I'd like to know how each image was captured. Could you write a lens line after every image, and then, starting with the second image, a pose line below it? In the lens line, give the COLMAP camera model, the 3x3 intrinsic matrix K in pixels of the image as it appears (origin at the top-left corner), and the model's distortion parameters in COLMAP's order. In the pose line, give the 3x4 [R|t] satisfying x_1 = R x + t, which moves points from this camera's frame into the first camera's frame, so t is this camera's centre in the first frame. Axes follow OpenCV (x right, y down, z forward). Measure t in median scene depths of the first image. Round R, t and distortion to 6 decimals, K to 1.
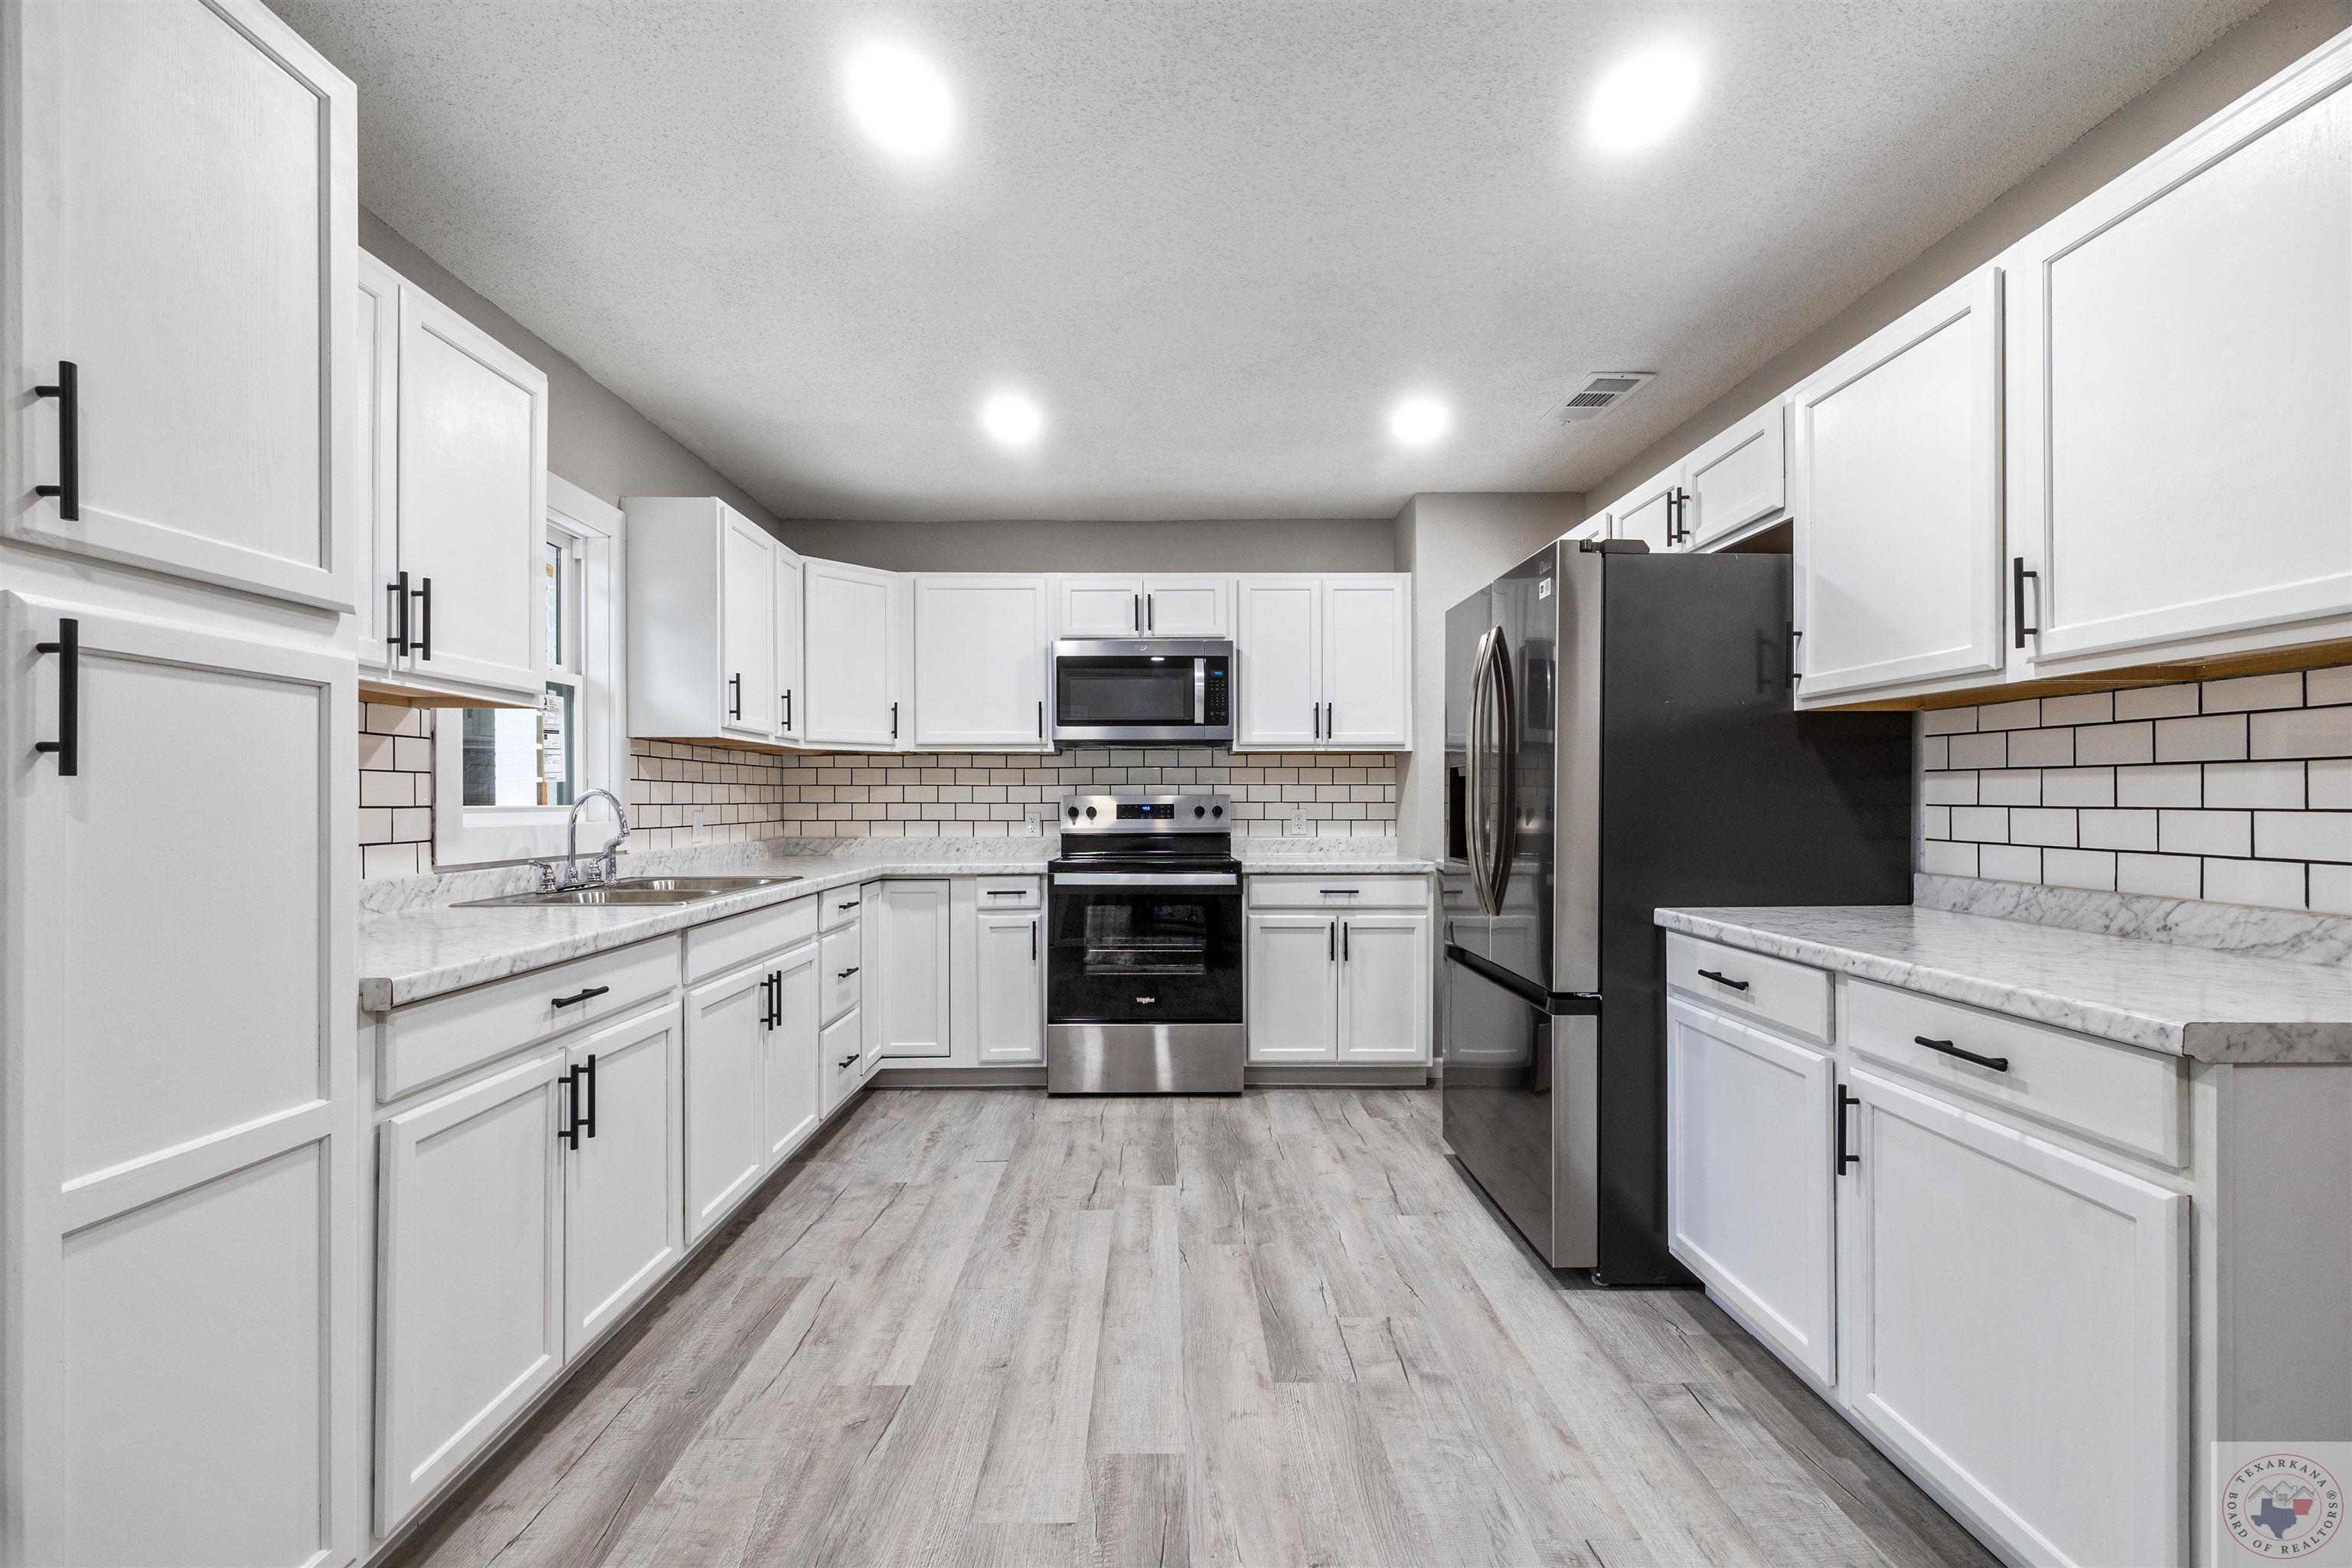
lens RADIAL K [[1002.1, 0, 1175.5], [0, 1002.1, 799.3], [0, 0, 1]] dist [0.003565, -0.001348]
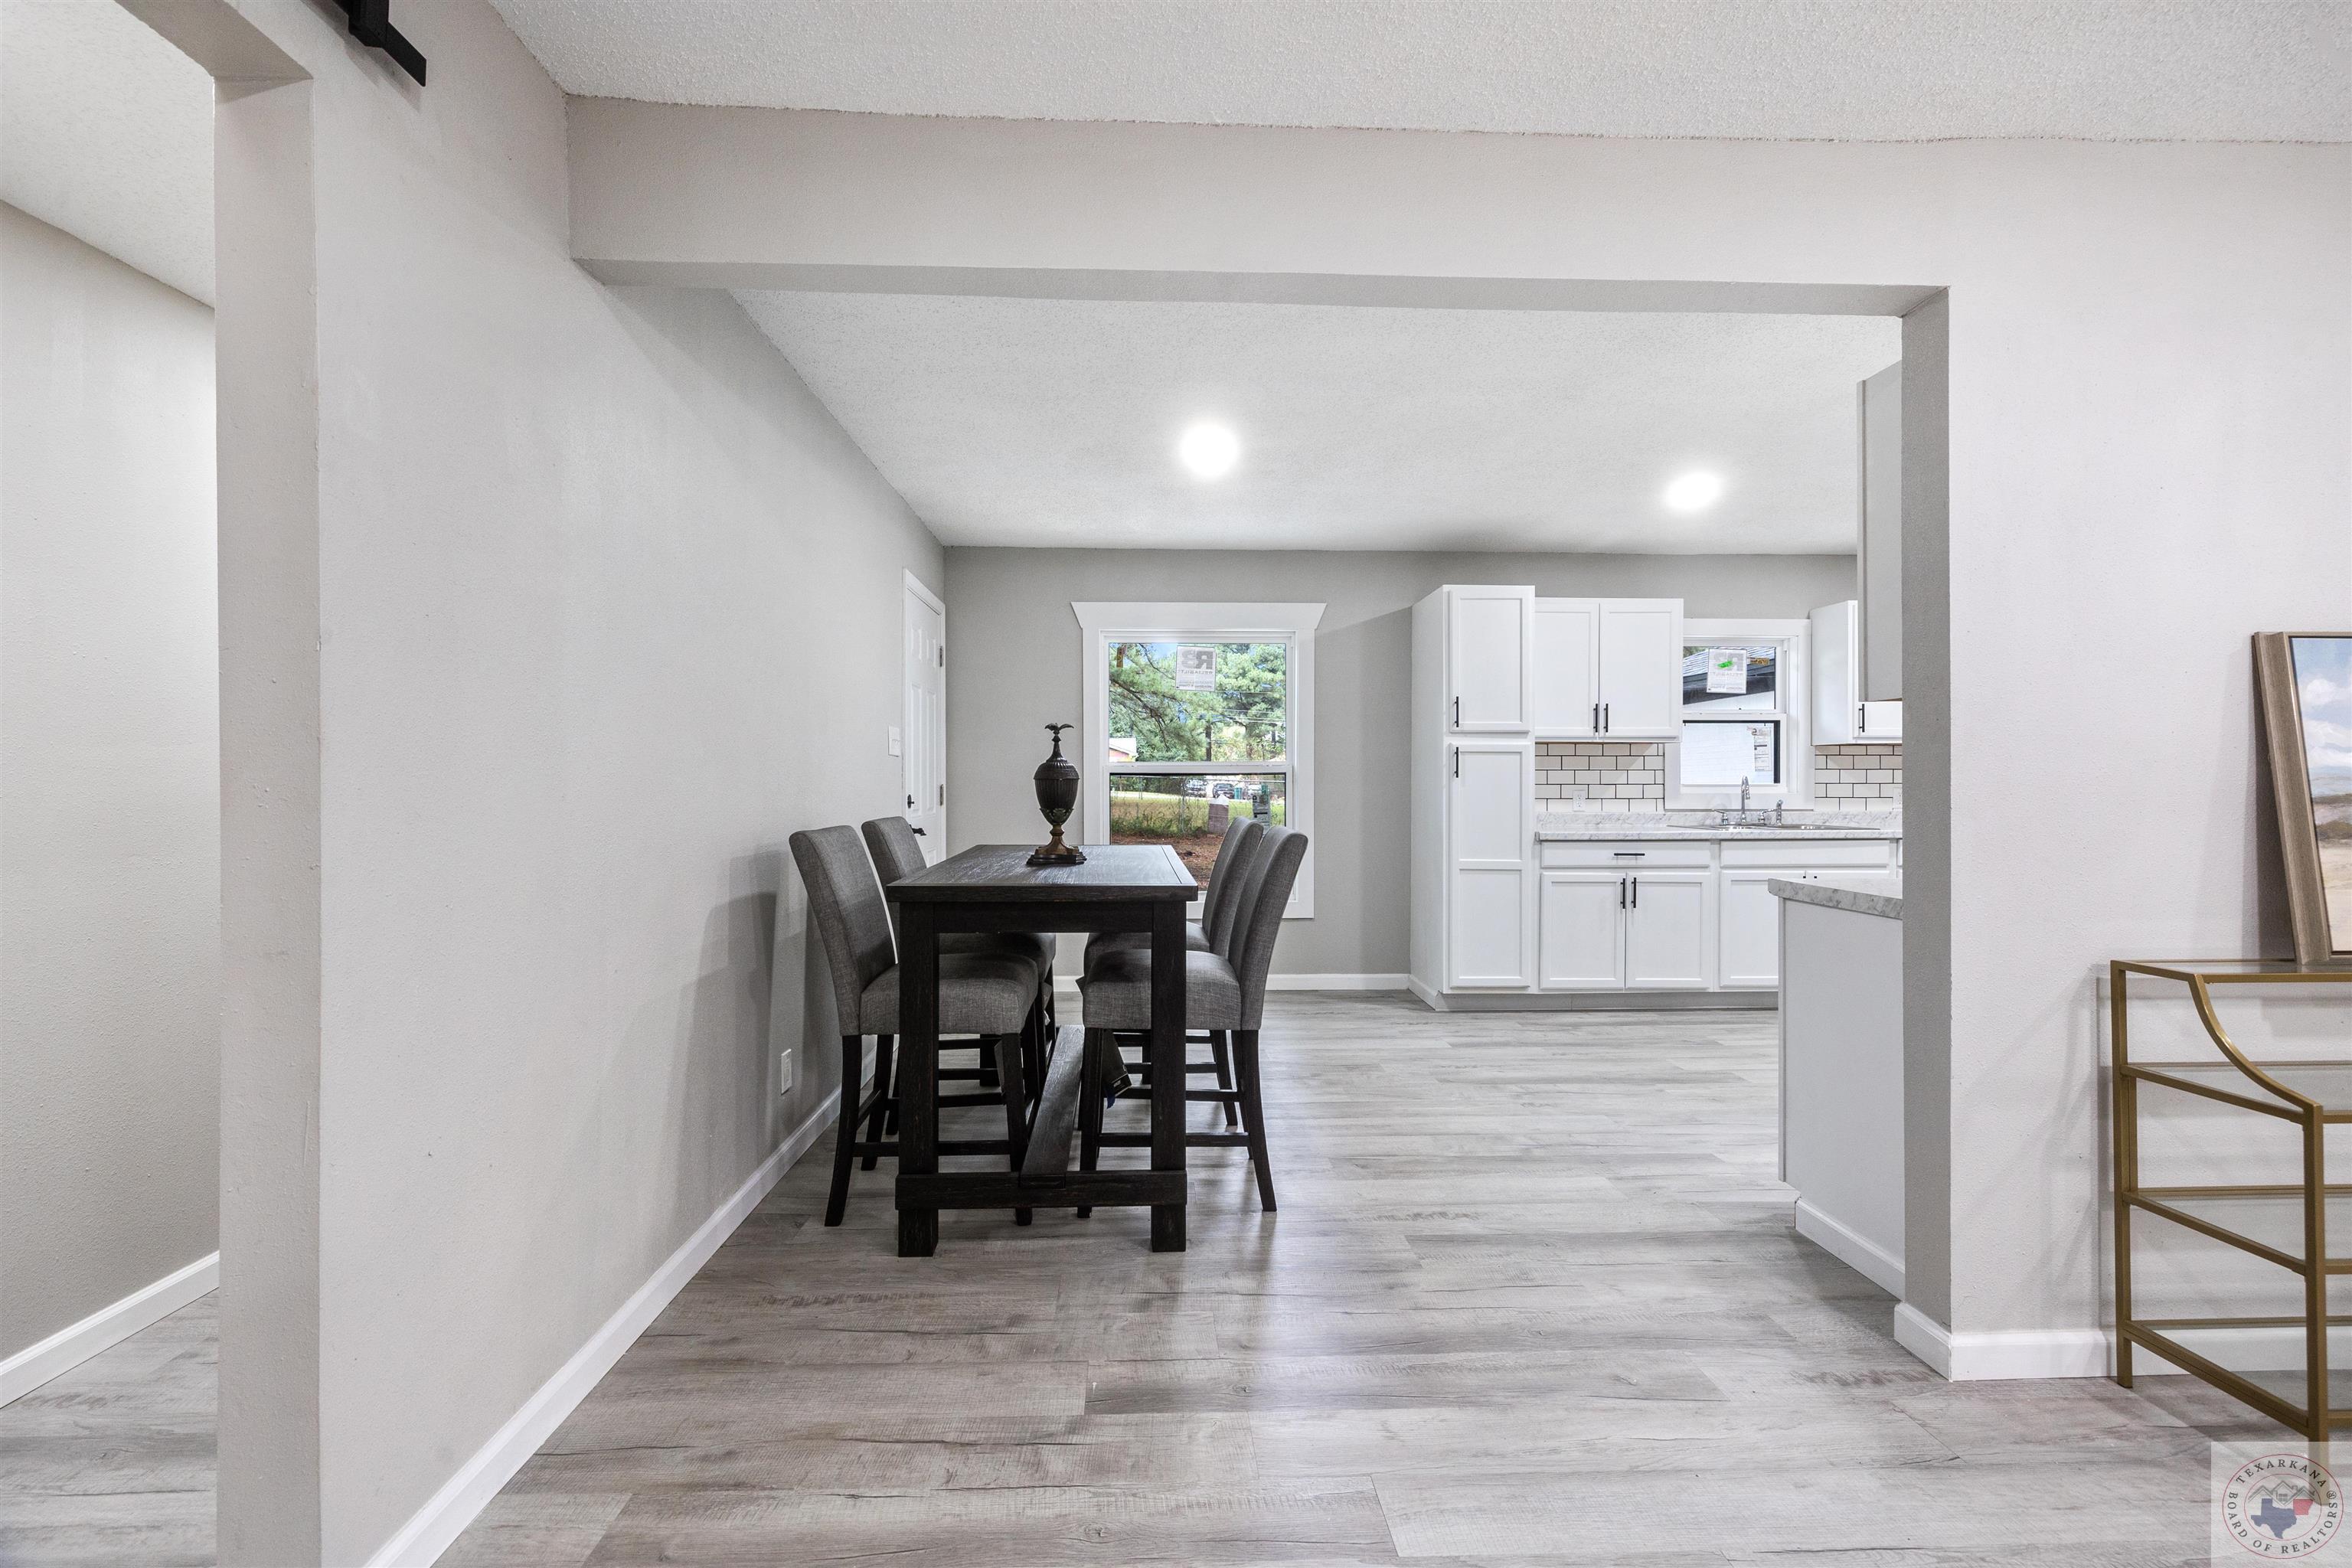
lens RADIAL K [[1002.1, 0, 1173.4], [0, 1002.1, 786.5], [0, 0, 1]] dist [0.003565, -0.001348]
pose [[0.028036, 0.007953, -0.999575, 1.186909], [0.002429, 0.999965, 0.008024, -0.006549], [0.999604, -0.002653, 0.028016, -0.175192]]
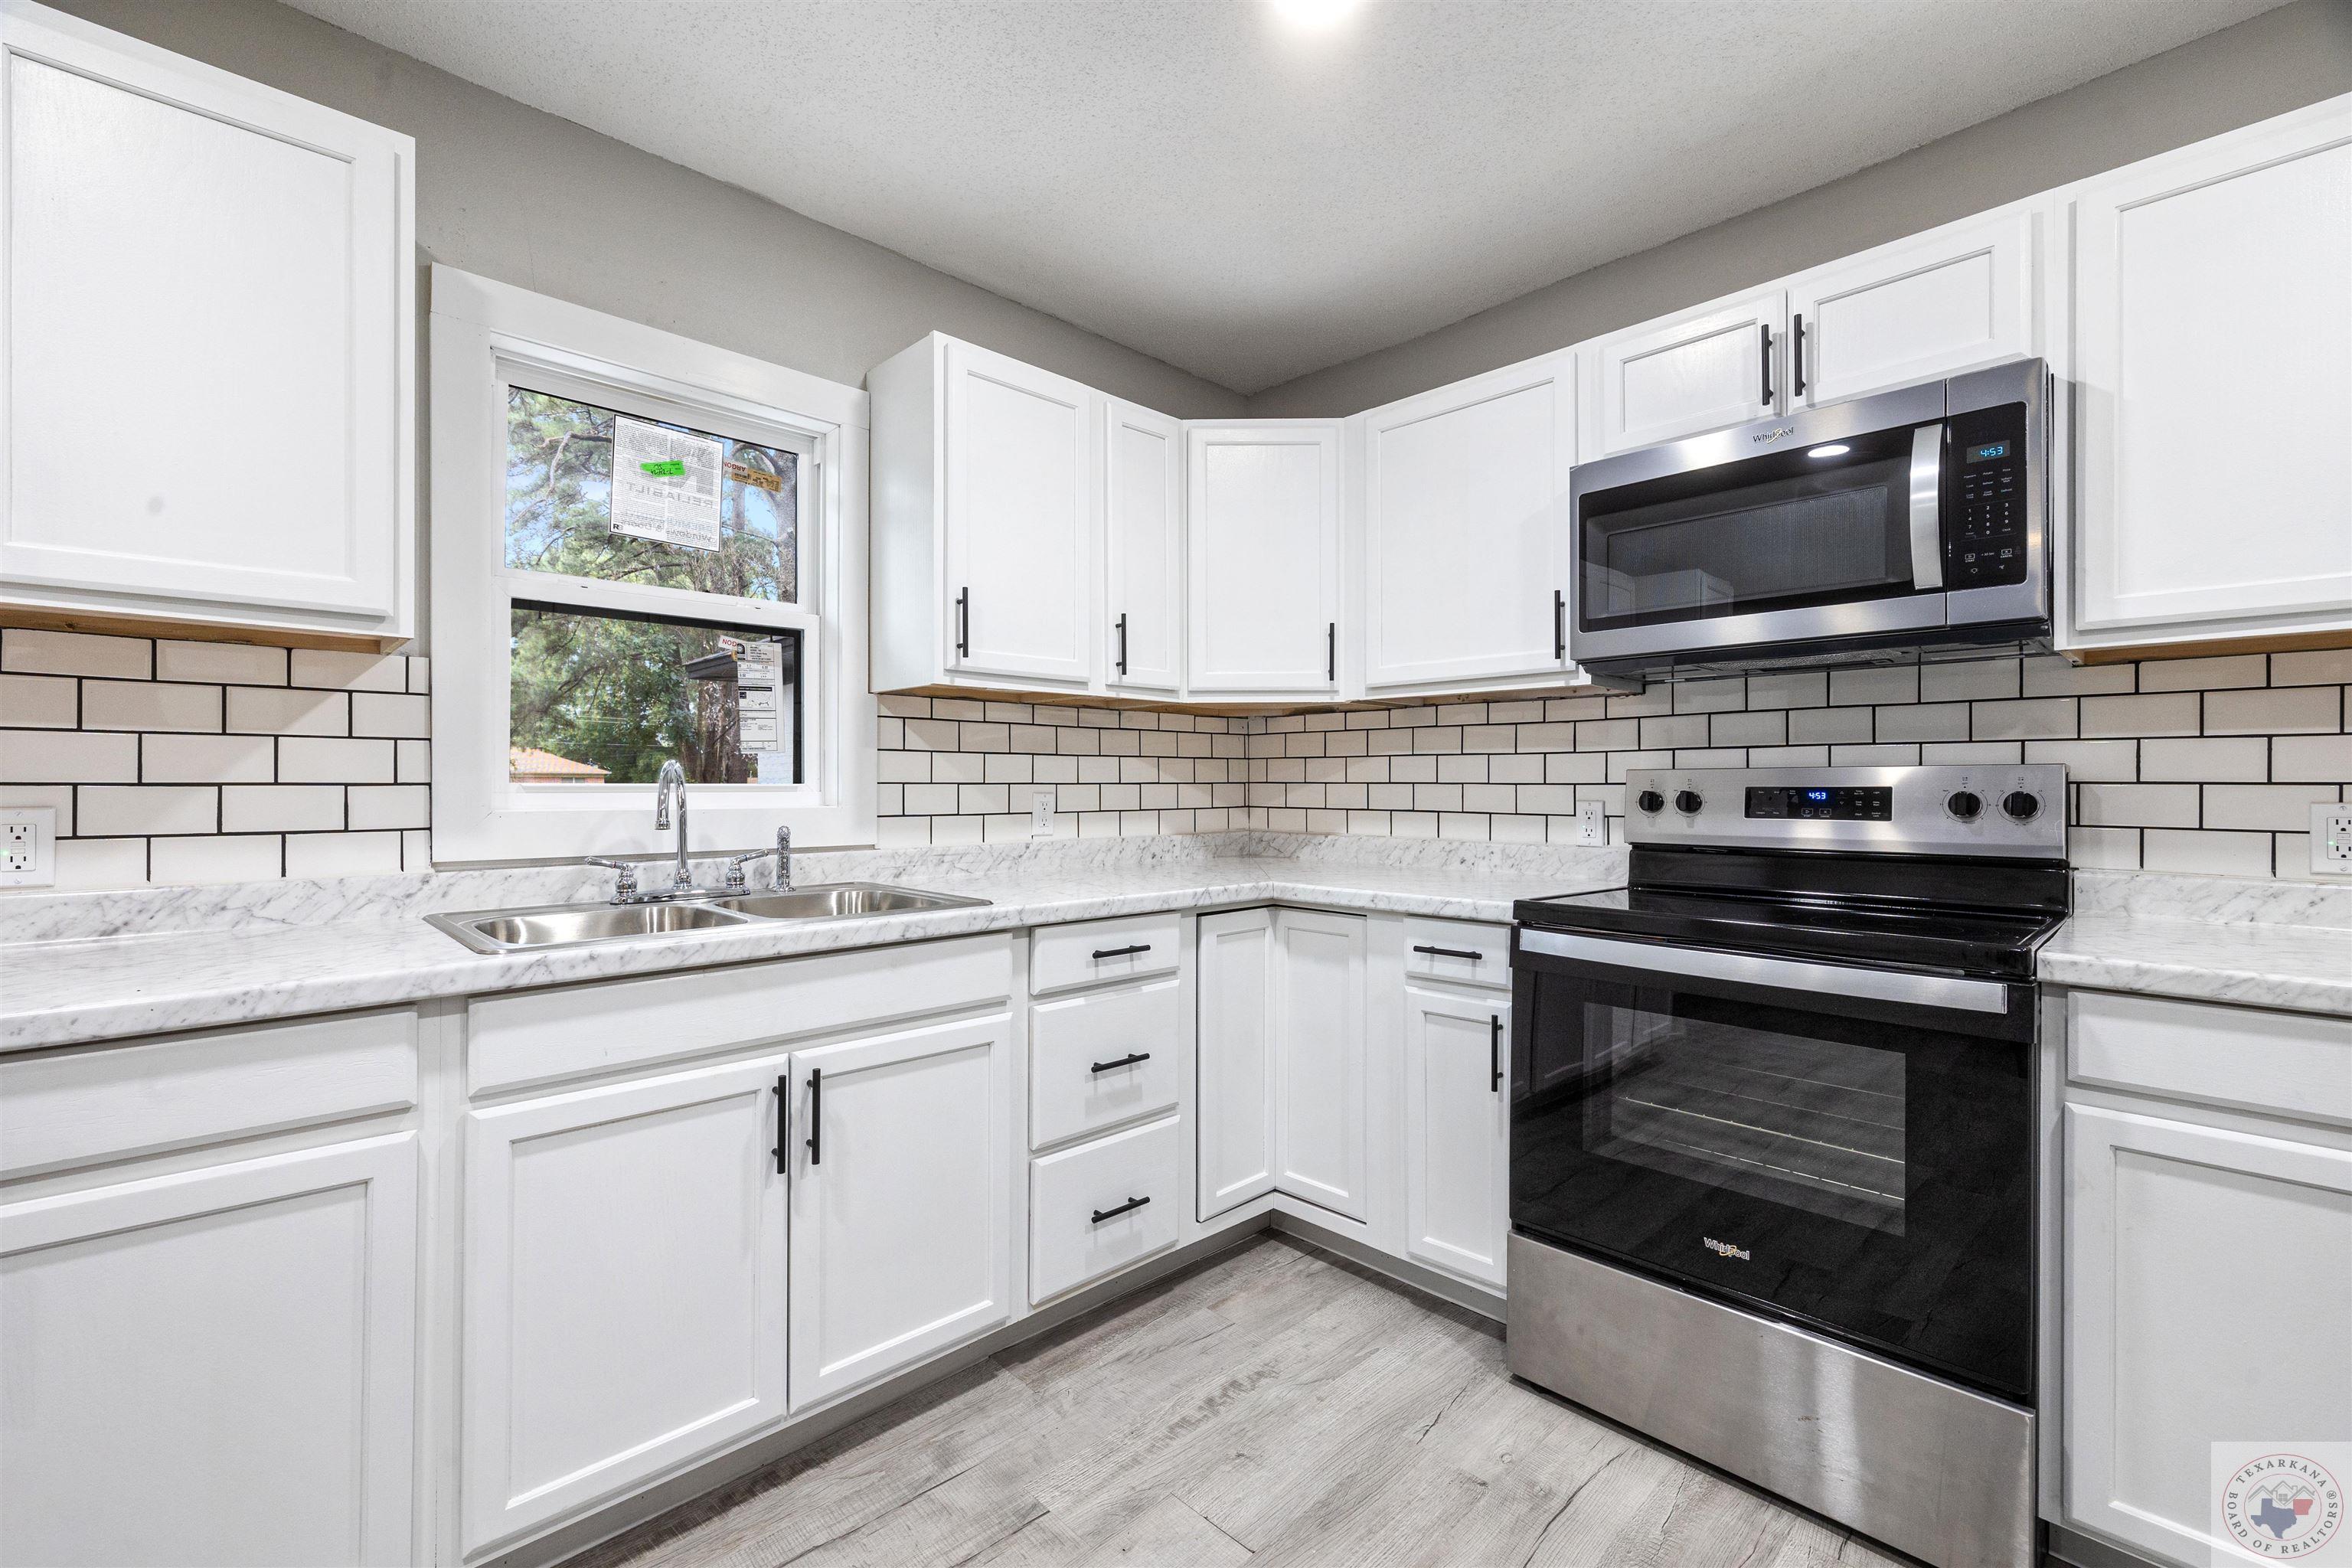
lens RADIAL K [[1002.1, 0, 1157.9], [0, 1002.1, 780.7], [0, 0, 1]] dist [0.003565, -0.001348]
pose [[0.678397, -0.000123, -0.734695, 0.143536], [-0.000689, 0.999999, -0.000803, 0.003608], [0.734695, 0.001051, 0.678397, 0.649419]]
